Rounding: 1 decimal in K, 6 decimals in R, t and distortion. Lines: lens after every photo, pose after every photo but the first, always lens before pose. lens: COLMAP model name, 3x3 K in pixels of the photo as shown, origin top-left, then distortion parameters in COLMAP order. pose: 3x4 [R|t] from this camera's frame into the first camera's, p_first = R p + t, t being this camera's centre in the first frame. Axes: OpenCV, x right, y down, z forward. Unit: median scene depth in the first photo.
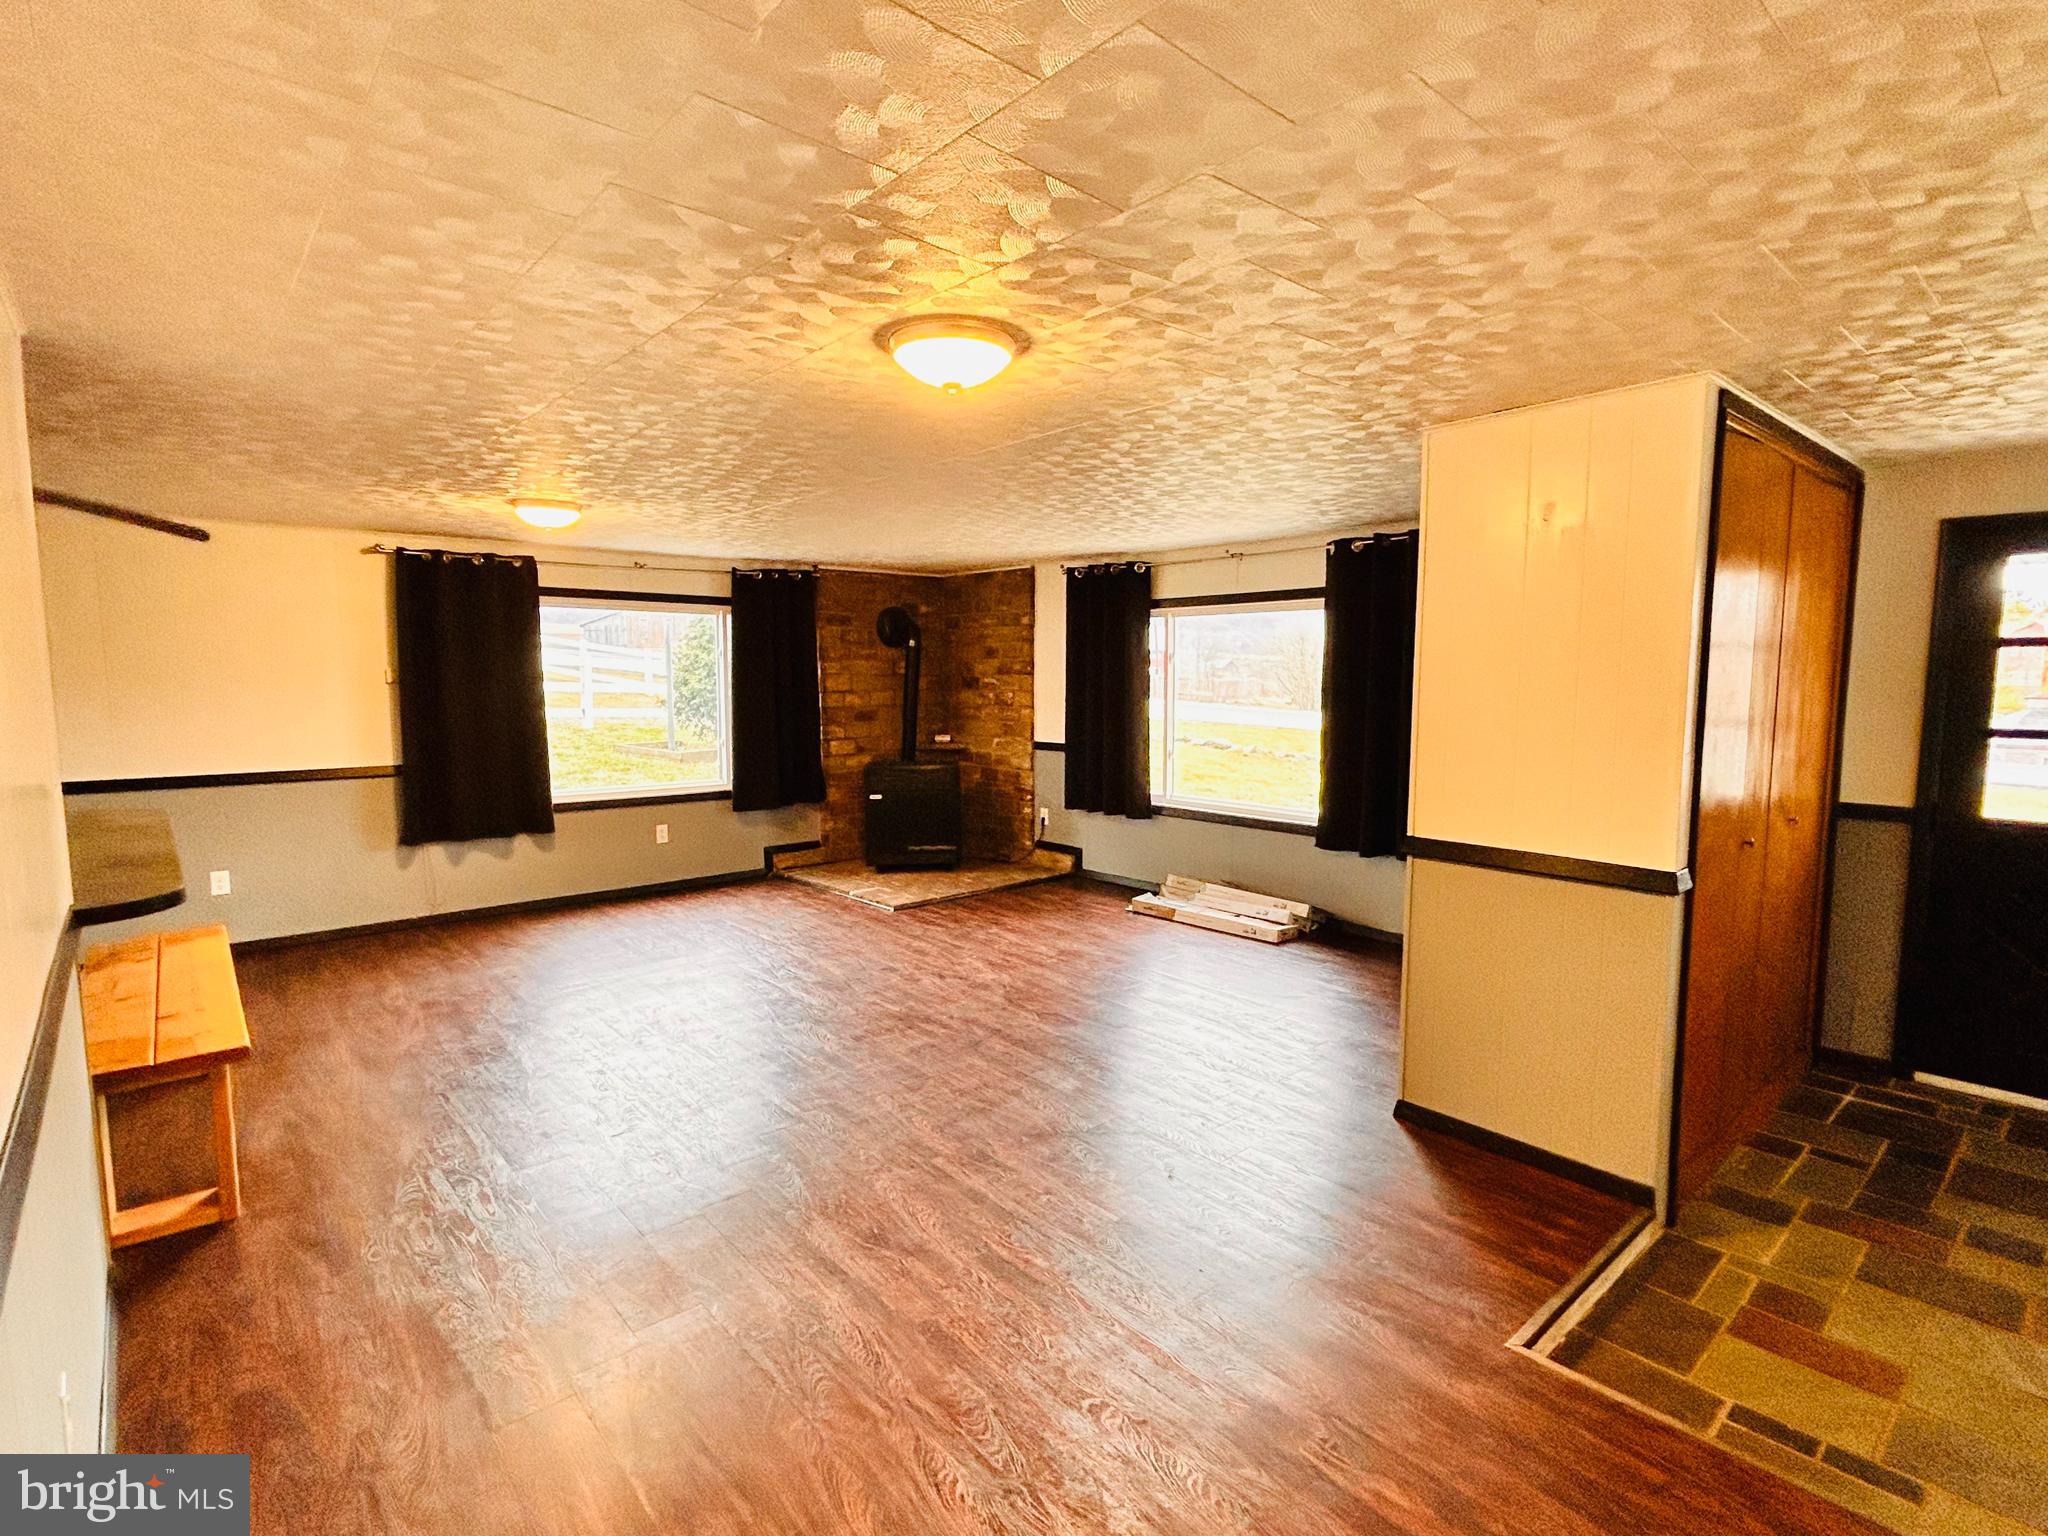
lens RADIAL K [[992.2, 0, 1025.8], [0, 992.2, 761.7], [0, 0, 1]] dist [-0.003288, -0.000702]
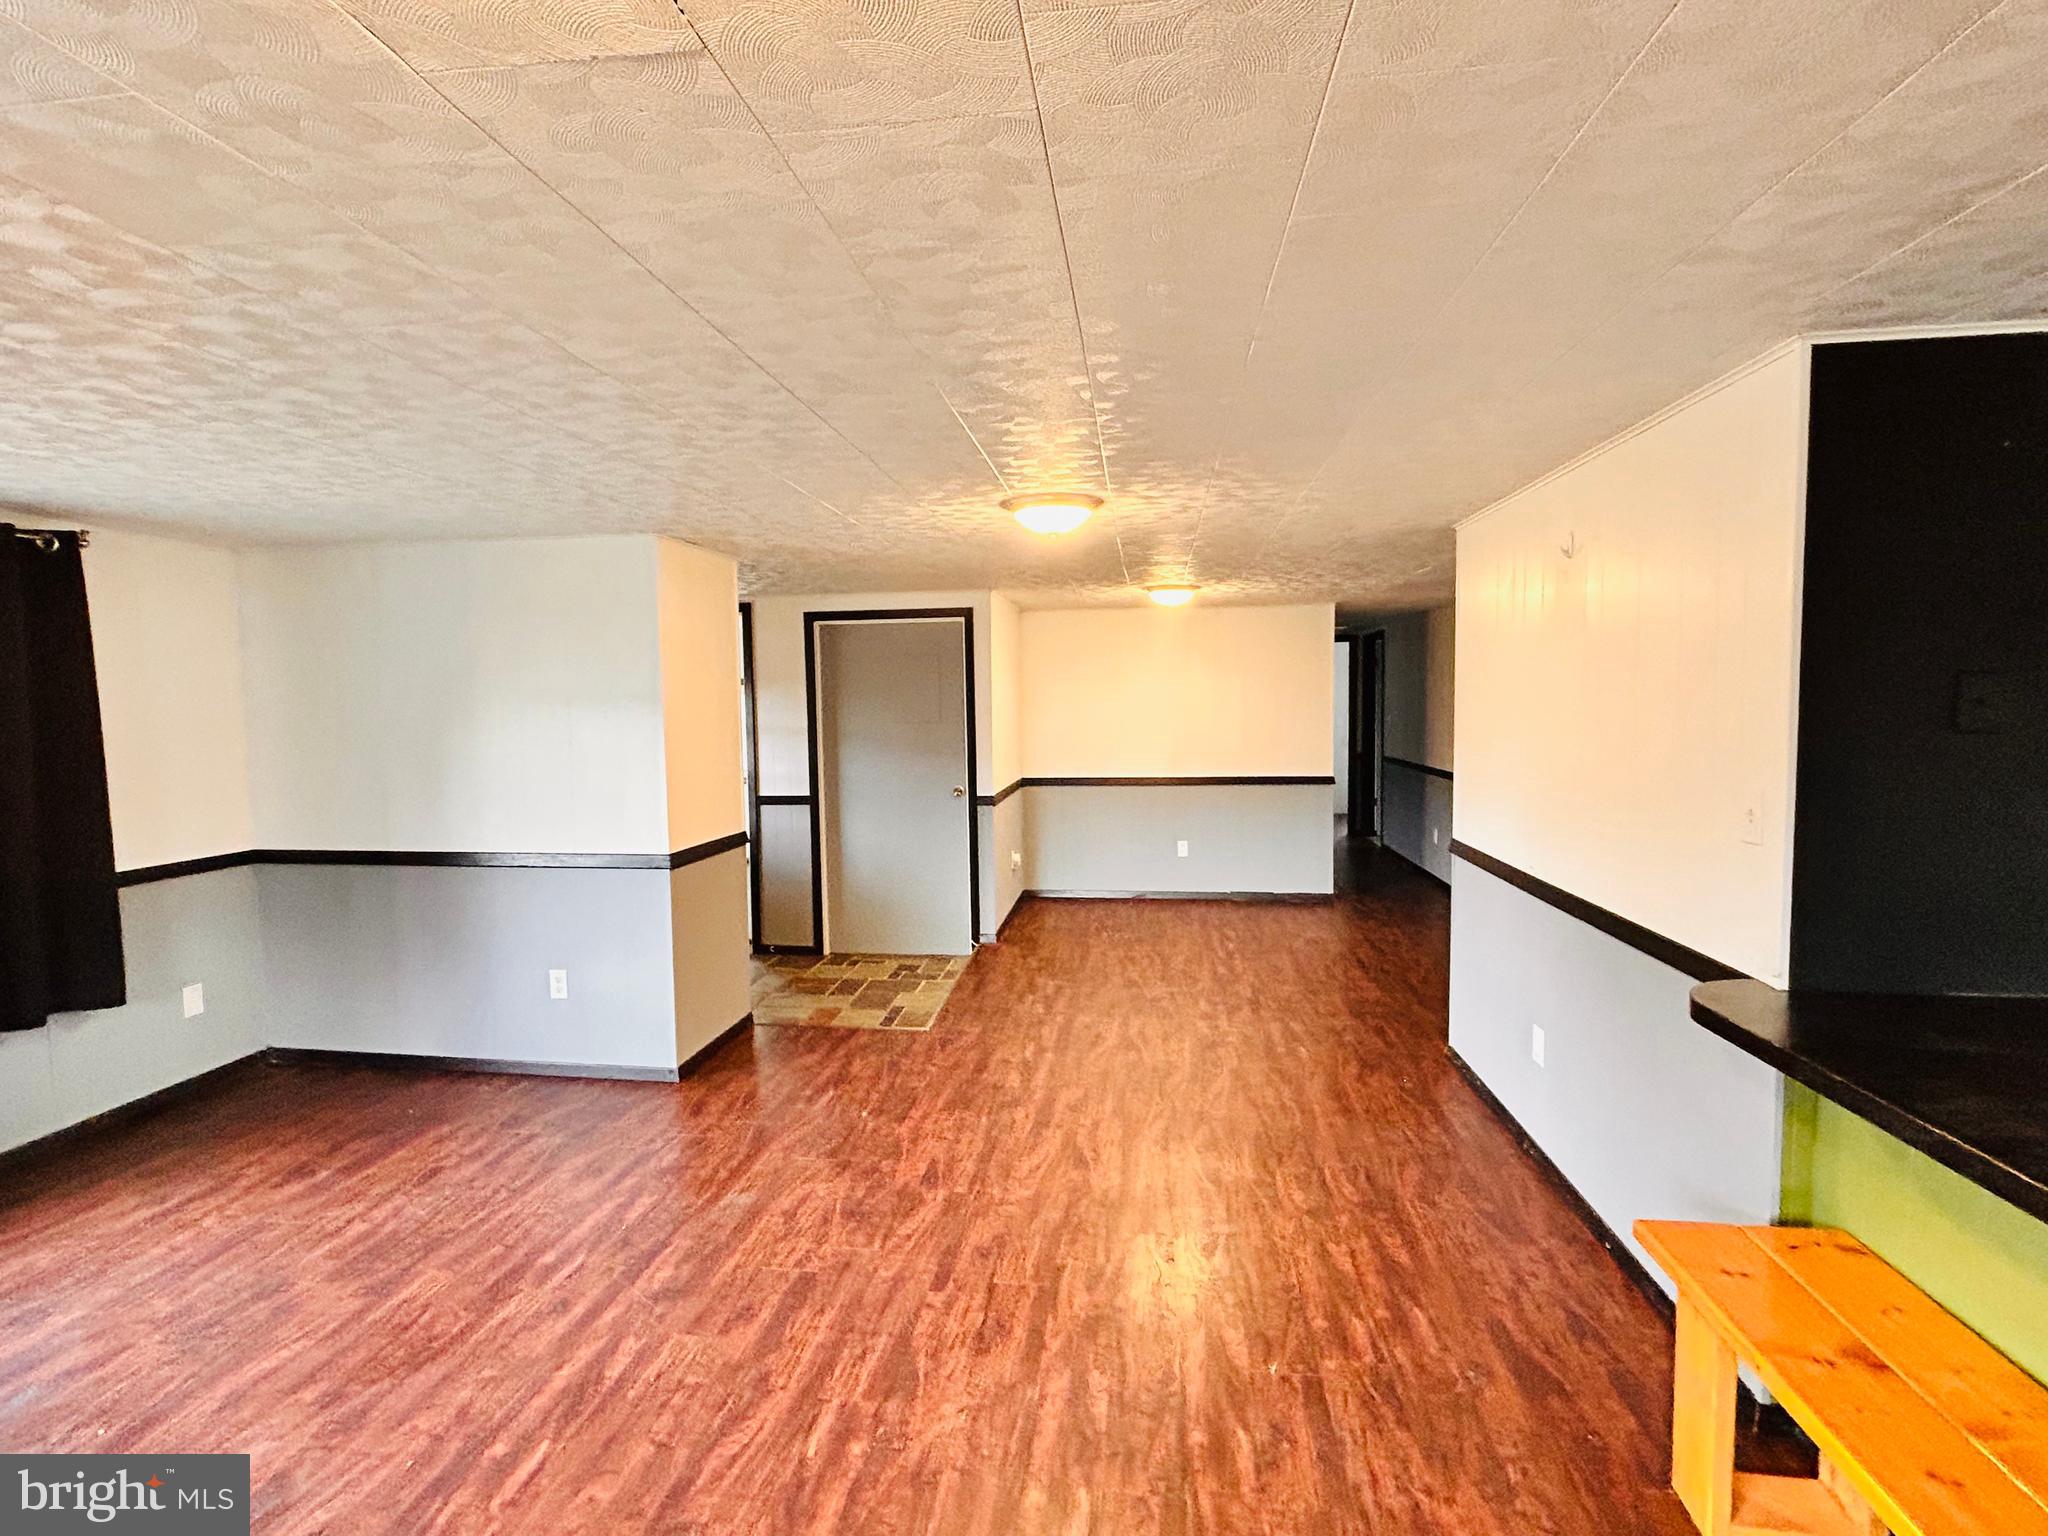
lens RADIAL K [[992.2, 0, 1025.7], [0, 992.2, 757.6], [0, 0, 1]] dist [-0.003288, -0.000702]
pose [[-0.658464, -0.036265, 0.751738, -0.408916], [0.082338, 0.989372, 0.119851, -0.076902], [-0.748095, 0.140814, -0.648480, 0.705310]]
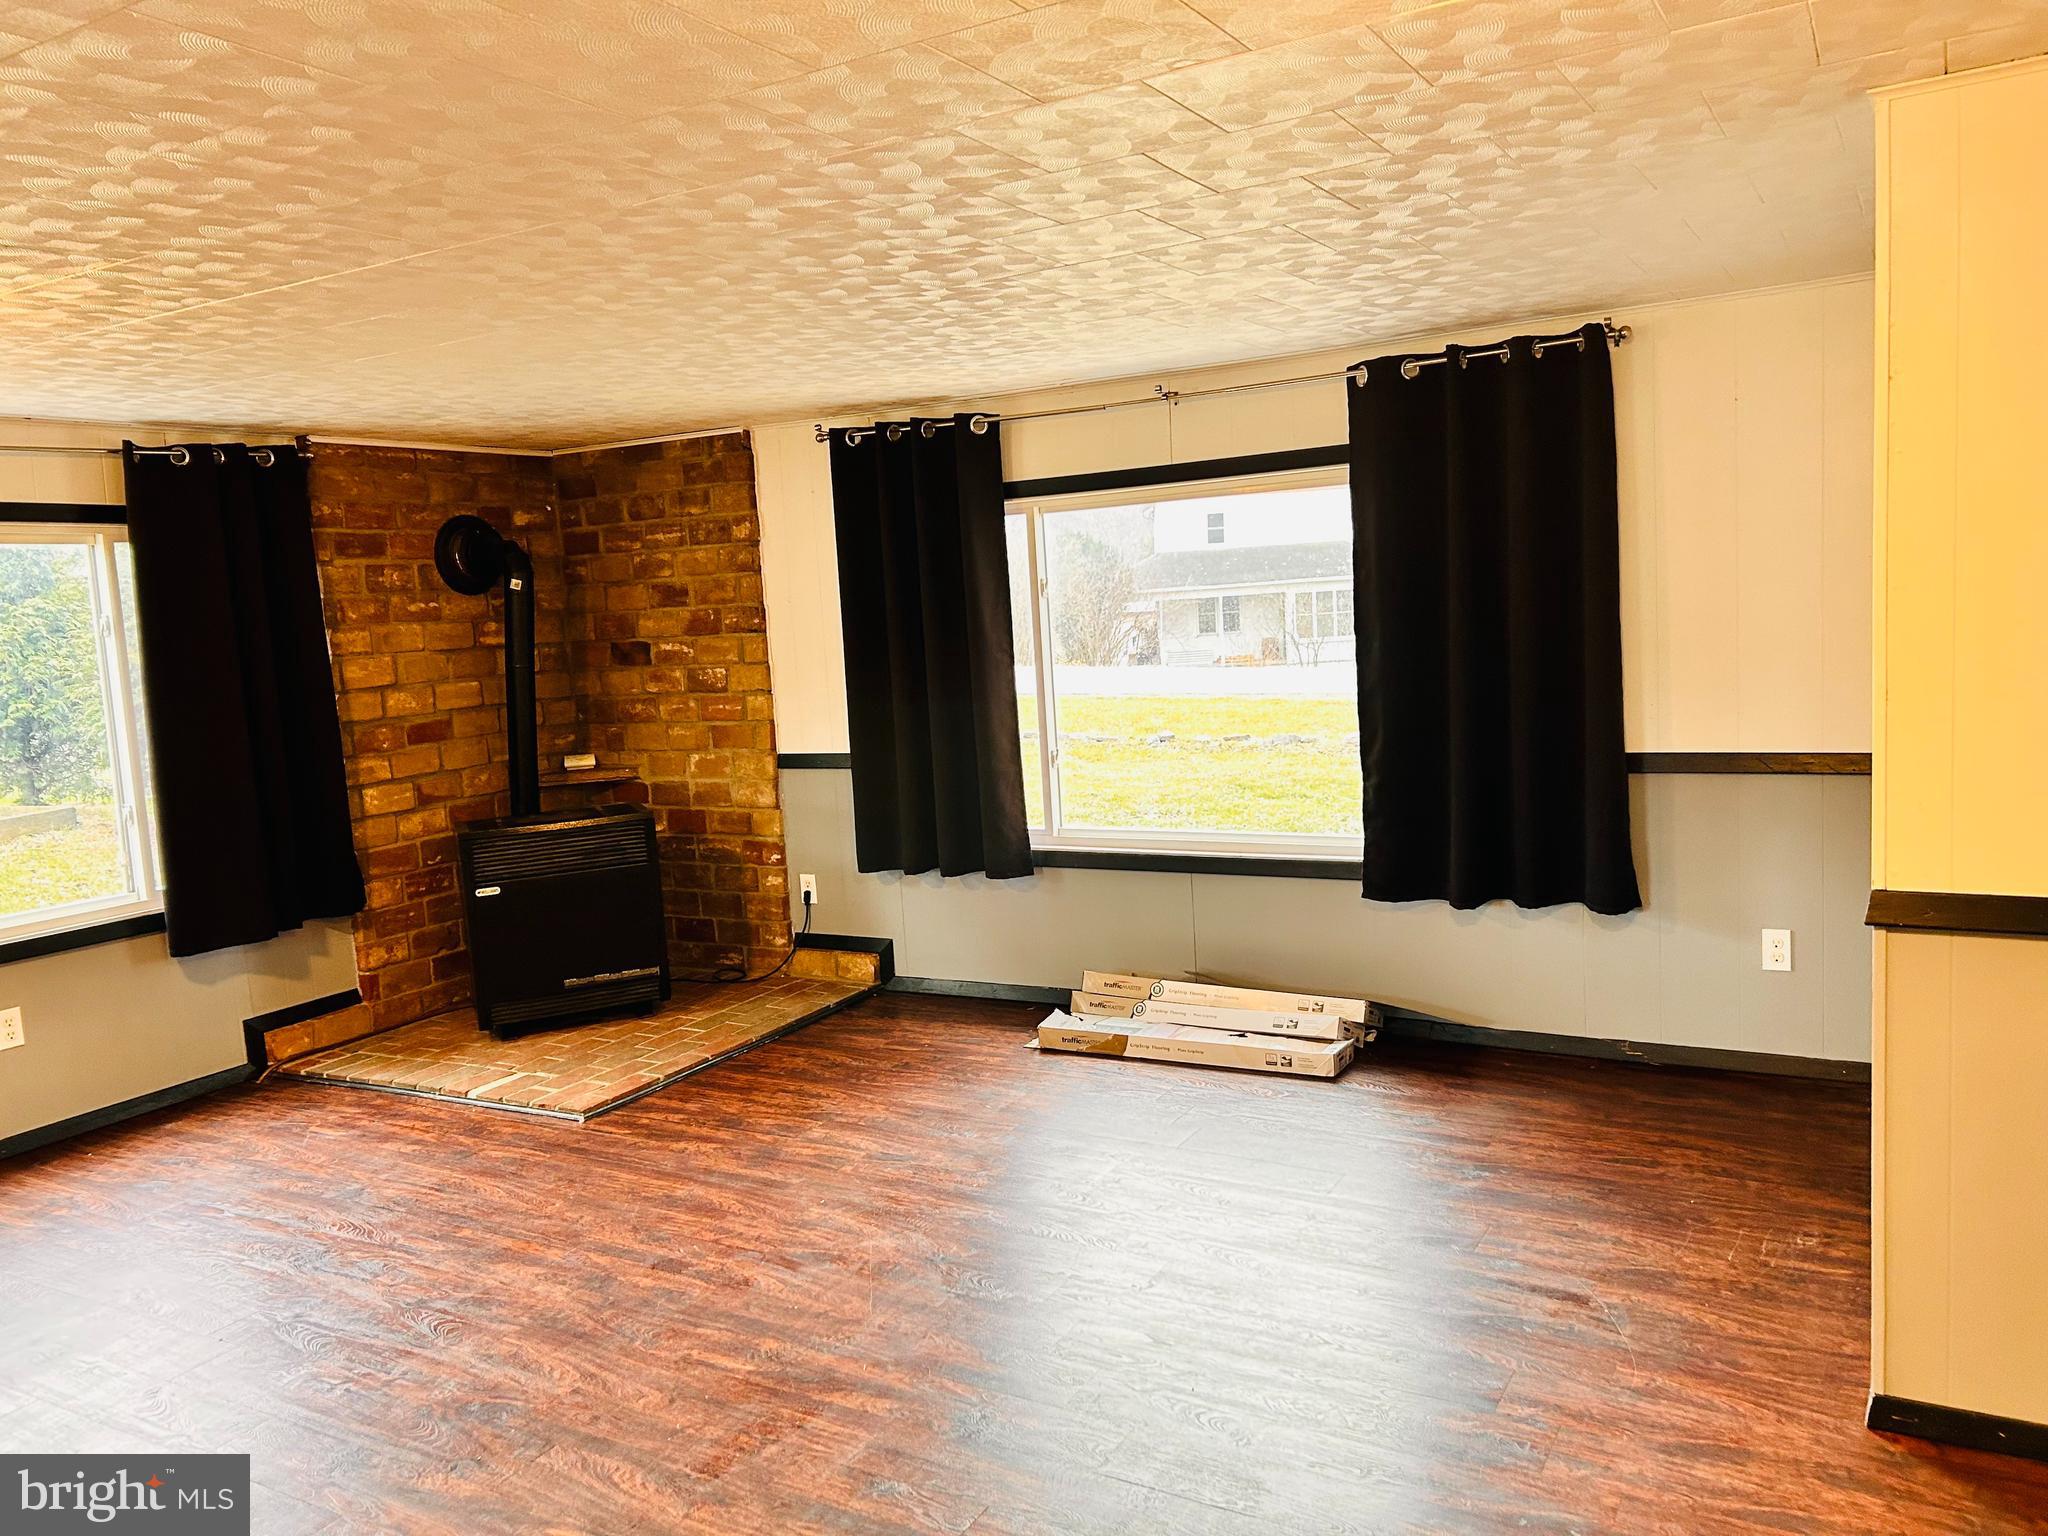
lens RADIAL K [[1533.7, 0, 1031.5], [0, 1533.7, 760.1], [0, 0, 1]] dist [0.042324, -0.021136]
pose [[0.947564, -0.088463, 0.307079, -0.130345], [0.087106, 0.996034, 0.018152, -0.022205], [-0.307467, 0.009548, 0.951511, 0.175264]]
